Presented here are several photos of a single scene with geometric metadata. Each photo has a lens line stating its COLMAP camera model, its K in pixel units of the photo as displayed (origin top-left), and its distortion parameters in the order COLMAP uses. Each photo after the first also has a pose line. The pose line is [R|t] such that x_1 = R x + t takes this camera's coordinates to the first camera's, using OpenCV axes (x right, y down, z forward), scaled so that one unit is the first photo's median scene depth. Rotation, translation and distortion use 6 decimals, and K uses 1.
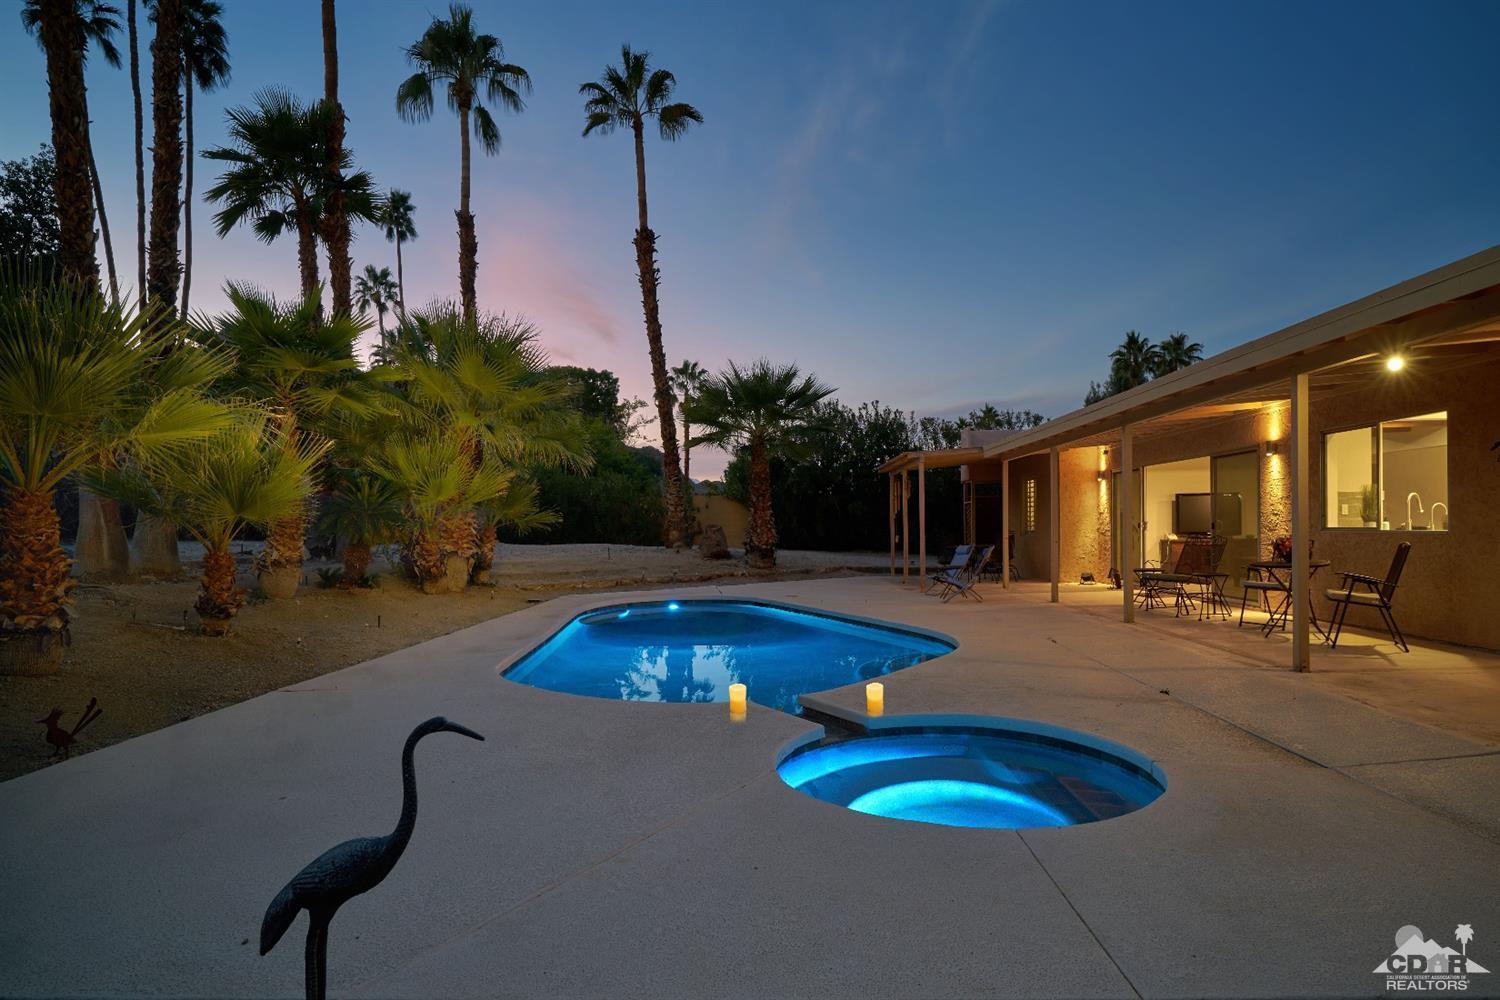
lens RADIAL K [[846.1, 0, 755.4], [0, 846.1, 539.7], [0, 0, 1]] dist [0.000170, -0.001152]
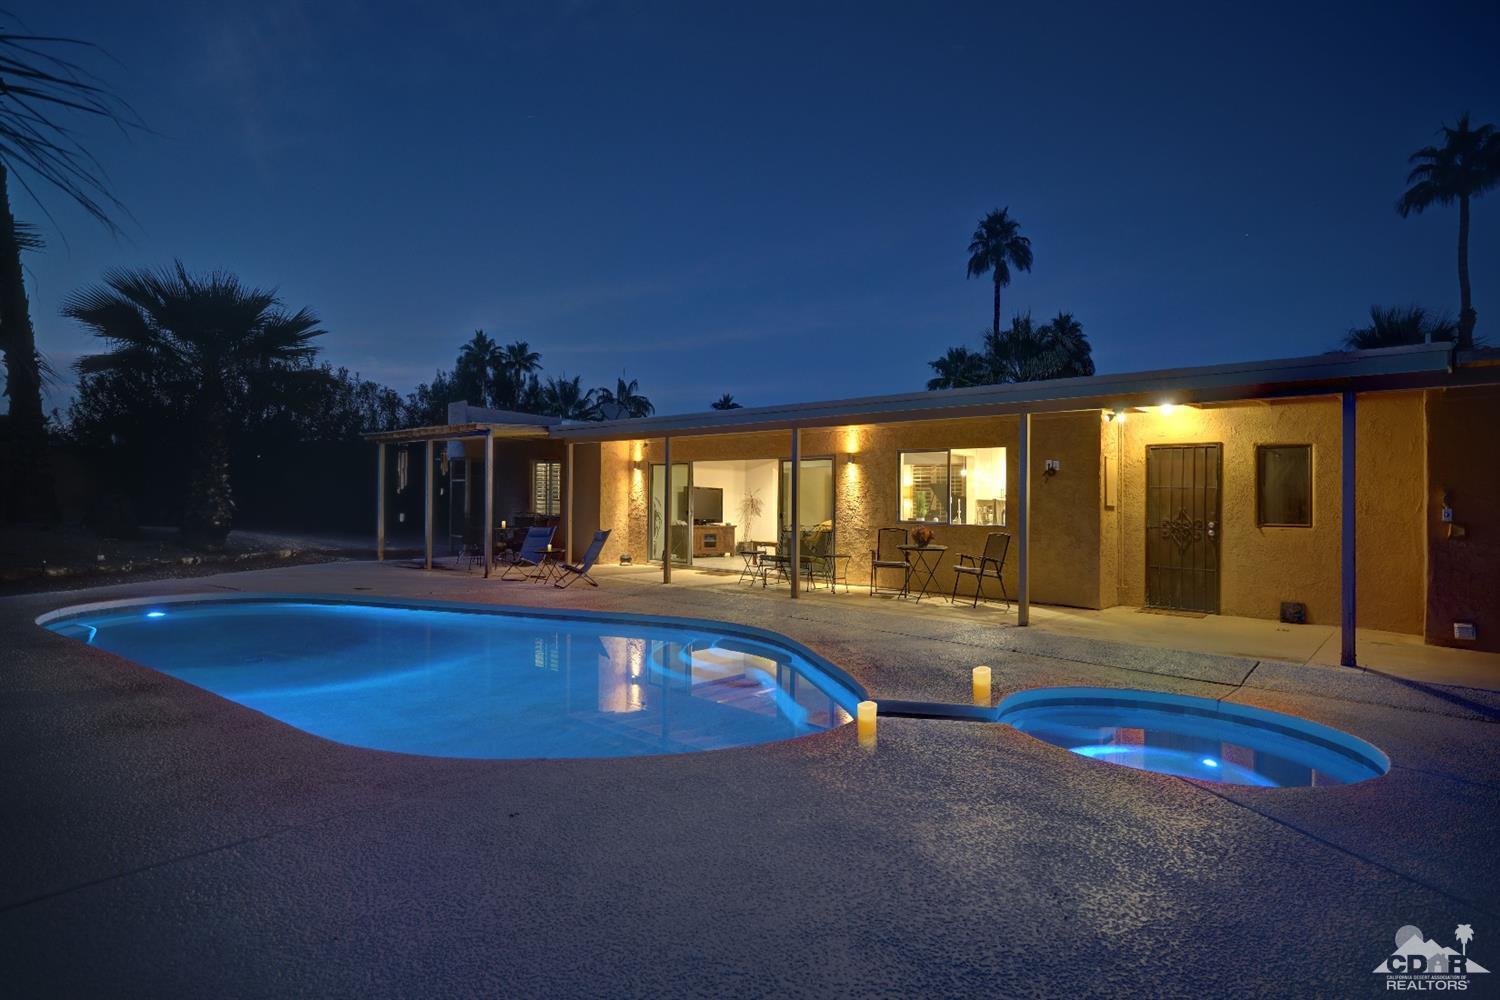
lens RADIAL K [[781.4, 0, 713.5], [0, 781.4, 523.6], [0, 0, 1]] dist [-0.001393, -0.001164]
pose [[0.616733, 0.018785, 0.786948, -0.323882], [-0.023274, 0.999713, -0.005623, 0.002635], [-0.786828, -0.014848, 0.616993, 0.293736]]
